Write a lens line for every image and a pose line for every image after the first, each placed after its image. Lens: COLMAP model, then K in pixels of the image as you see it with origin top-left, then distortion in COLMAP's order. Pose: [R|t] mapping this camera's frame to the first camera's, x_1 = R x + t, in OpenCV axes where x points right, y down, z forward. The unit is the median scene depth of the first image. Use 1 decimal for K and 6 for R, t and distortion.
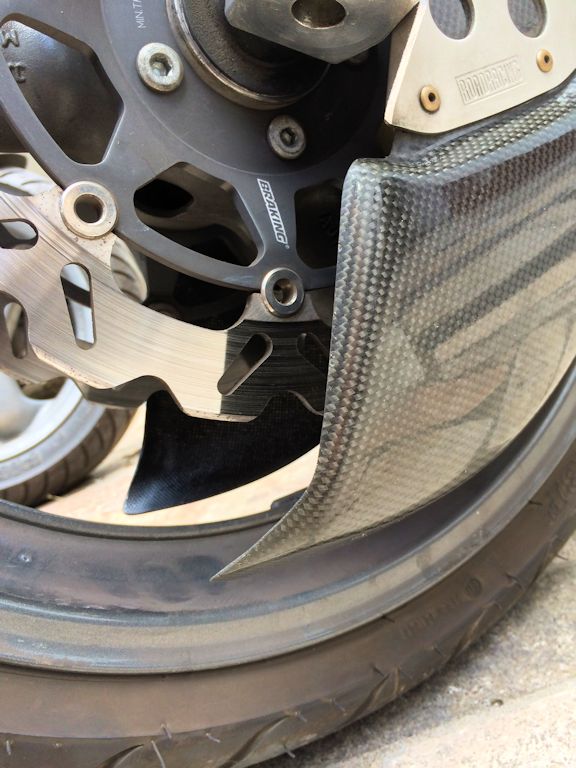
lens RADIAL K [[673.6, 0, 292.1], [0, 673.6, 389.0], [0, 0, 1]] dist [0.041217, -0.094207]
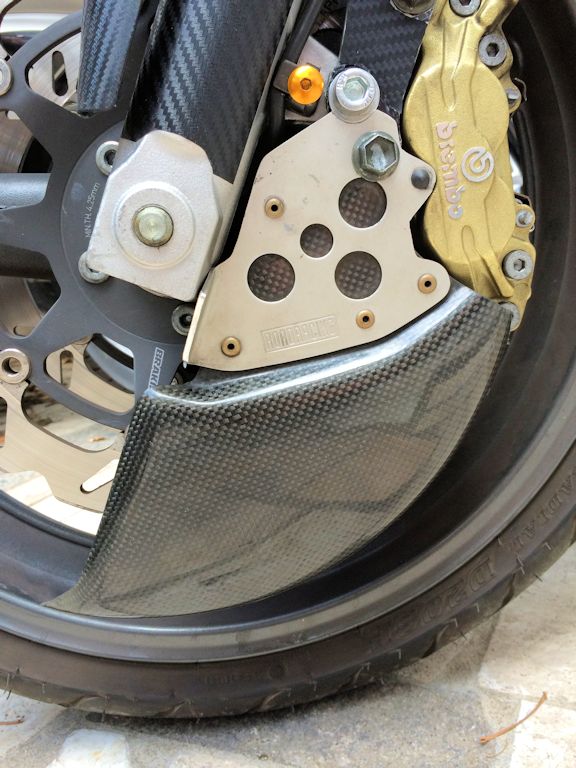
lens RADIAL K [[673.6, 0, 289.0], [0, 673.6, 387.9], [0, 0, 1]] dist [0.041217, -0.094207]
pose [[0.874981, 0.294514, -0.384278, 0.666170], [-0.238711, 0.952951, 0.186819, -0.498945], [0.421219, -0.071731, 0.904118, -0.123086]]
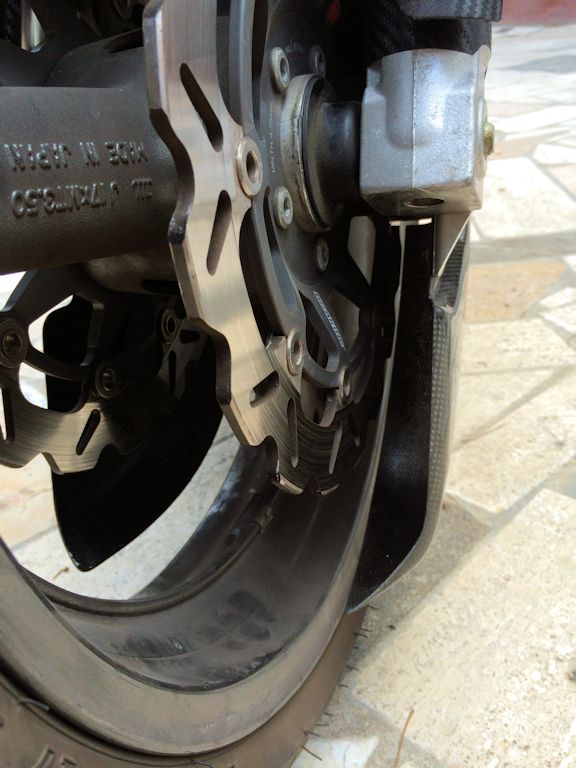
lens RADIAL K [[673.6, 0, 292.0], [0, 673.6, 385.1], [0, 0, 1]] dist [0.041217, -0.094207]
pose [[0.743708, -0.097099, 0.661416, -0.823149], [0.014455, 0.991500, 0.129303, -0.273068], [-0.668349, -0.086603, 0.738789, 0.093926]]
